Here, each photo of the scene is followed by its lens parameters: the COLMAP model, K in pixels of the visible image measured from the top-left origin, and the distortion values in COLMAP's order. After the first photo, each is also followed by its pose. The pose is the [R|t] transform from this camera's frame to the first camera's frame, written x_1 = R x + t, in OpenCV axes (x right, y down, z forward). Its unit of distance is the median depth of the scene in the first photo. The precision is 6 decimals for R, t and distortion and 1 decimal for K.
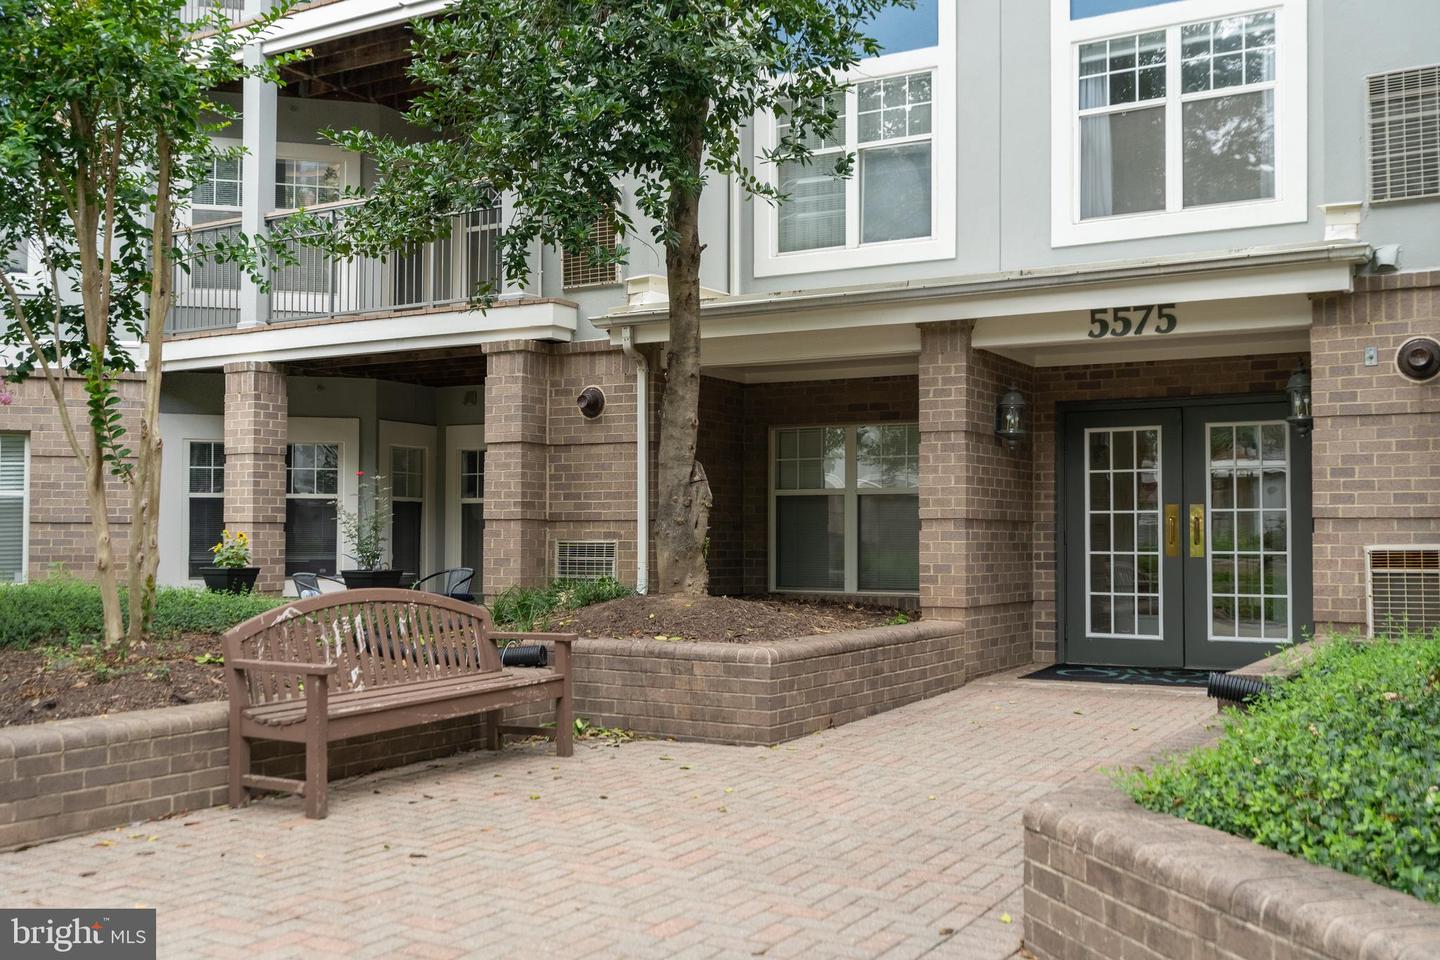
lens RADIAL K [[1437.3, 0, 657.9], [0, 1437.3, 488.1], [0, 0, 1]] dist [0.011391, 0.014485]
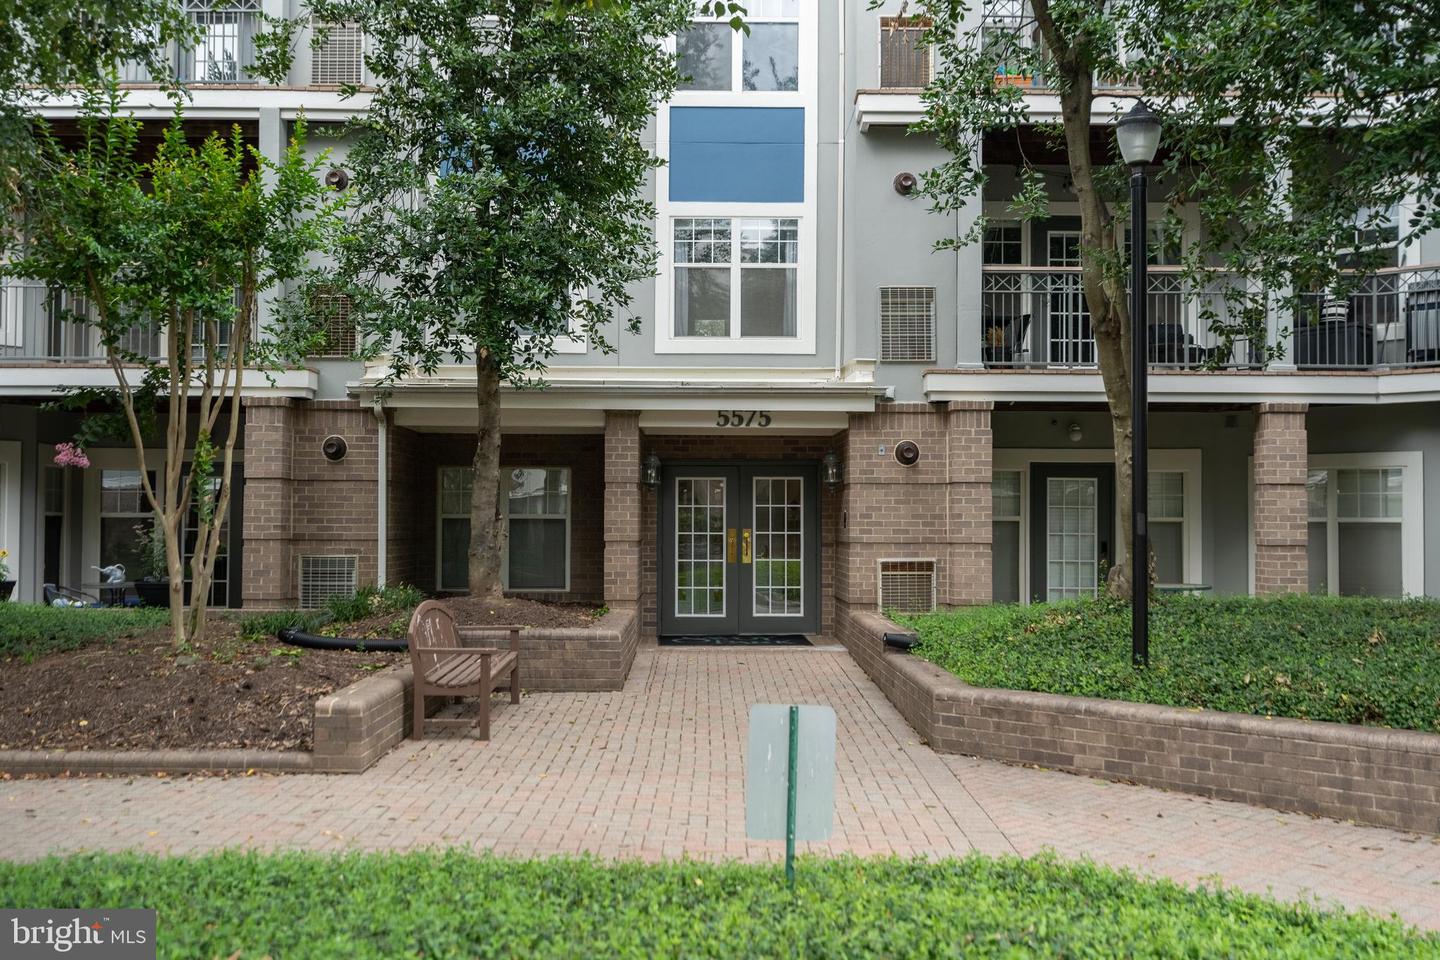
lens RADIAL K [[1437.3, 0, 657.9], [0, 1437.3, 488.1], [0, 0, 1]] dist [0.011391, 0.014485]
pose [[0.863535, 0.012110, 0.504144, -0.512033], [-0.018392, 0.999803, 0.007488, -0.044690], [-0.503954, -0.015739, 0.863587, -0.302029]]
